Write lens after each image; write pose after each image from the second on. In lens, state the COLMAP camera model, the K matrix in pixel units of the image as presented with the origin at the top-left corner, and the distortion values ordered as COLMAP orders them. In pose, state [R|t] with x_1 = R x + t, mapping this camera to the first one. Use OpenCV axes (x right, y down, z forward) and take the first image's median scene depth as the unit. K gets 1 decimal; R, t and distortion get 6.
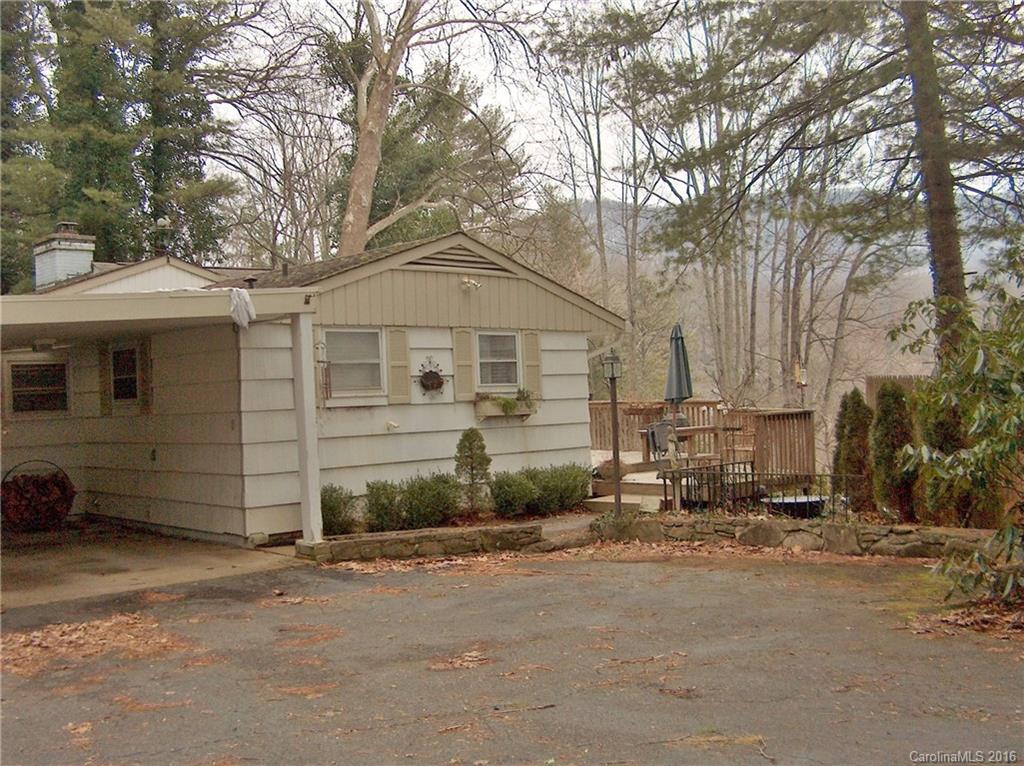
lens RADIAL K [[1080.2, 0, 507.2], [0, 1080.2, 384.1], [0, 0, 1]] dist [-0.121031, 0.000000]
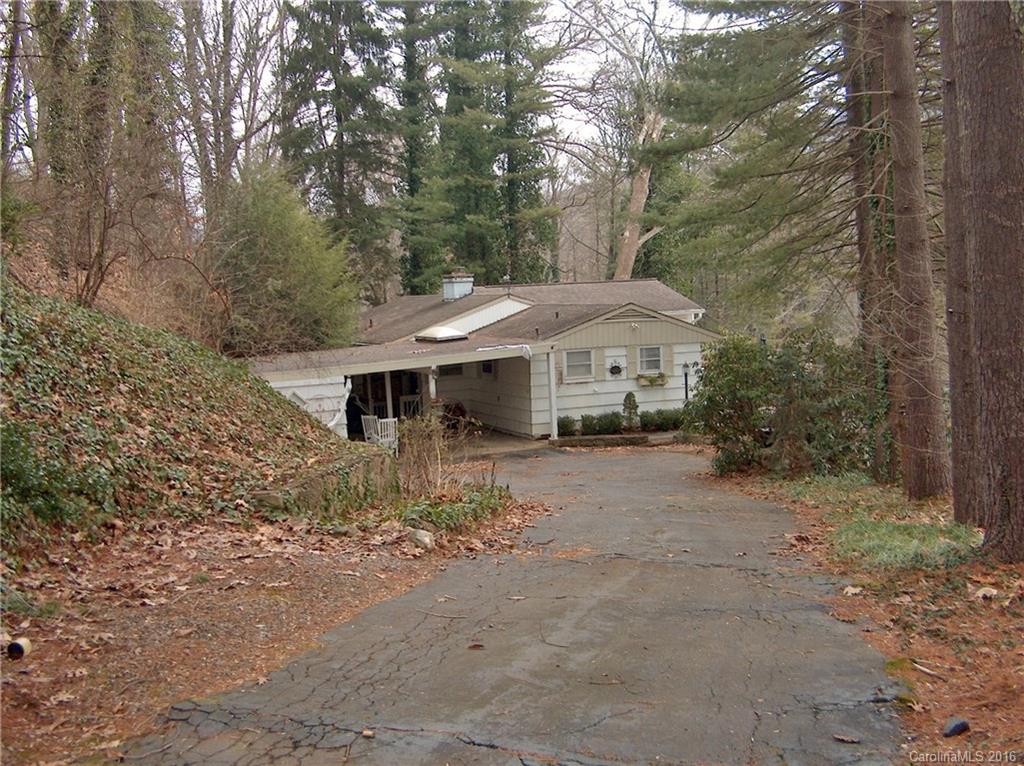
lens RADIAL K [[1080.2, 0, 513.4], [0, 1080.2, 383.7], [0, 0, 1]] dist [-0.121031, 0.000000]
pose [[0.945019, 0.032257, -0.325420, 0.485103], [0.001904, 0.994563, 0.104115, -0.219613], [0.327009, -0.099011, 0.939820, -1.259245]]
